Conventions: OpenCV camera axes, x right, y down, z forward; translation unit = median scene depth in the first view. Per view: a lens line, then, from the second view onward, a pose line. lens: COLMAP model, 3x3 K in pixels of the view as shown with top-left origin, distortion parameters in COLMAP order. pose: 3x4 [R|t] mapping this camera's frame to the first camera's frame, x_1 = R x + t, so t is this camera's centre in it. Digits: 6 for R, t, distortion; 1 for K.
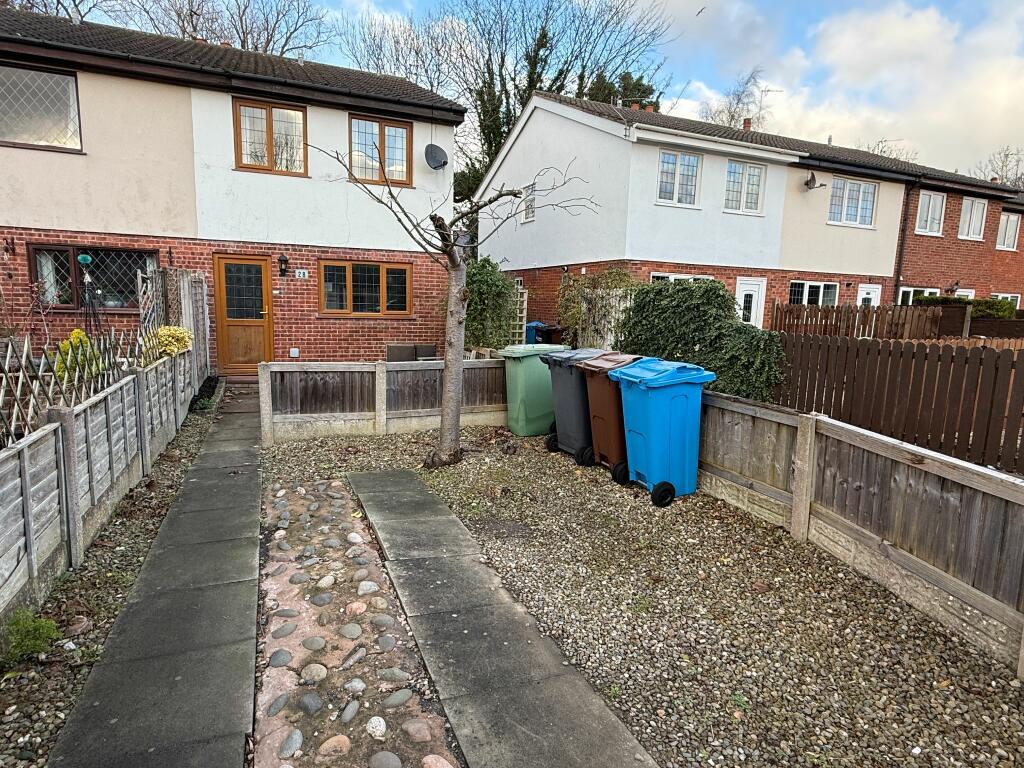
lens RADIAL K [[572.0, 0, 509.8], [0, 572.0, 384.4], [0, 0, 1]] dist [-0.004092, 0.001485]
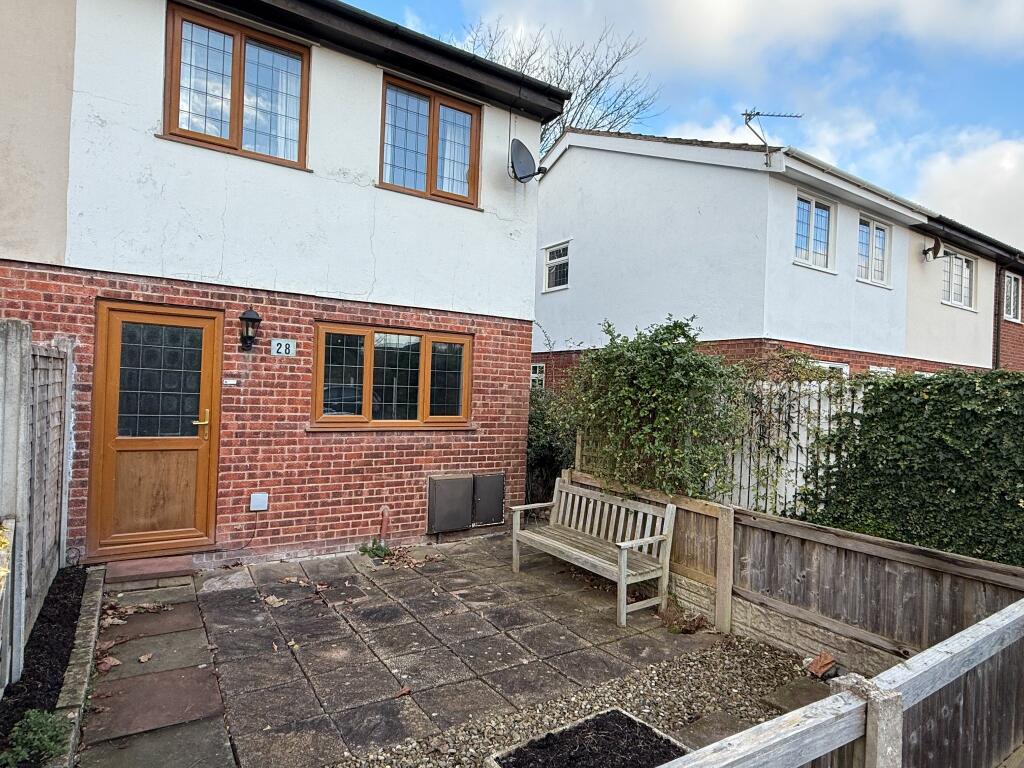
lens RADIAL K [[572.0, 0, 513.2], [0, 572.0, 386.6], [0, 0, 1]] dist [-0.004092, 0.001485]
pose [[0.984621, 0.008290, 0.174510, -0.249000], [0.017139, 0.989472, -0.143709, -0.080499], [-0.173864, 0.144489, 0.974112, 0.465196]]
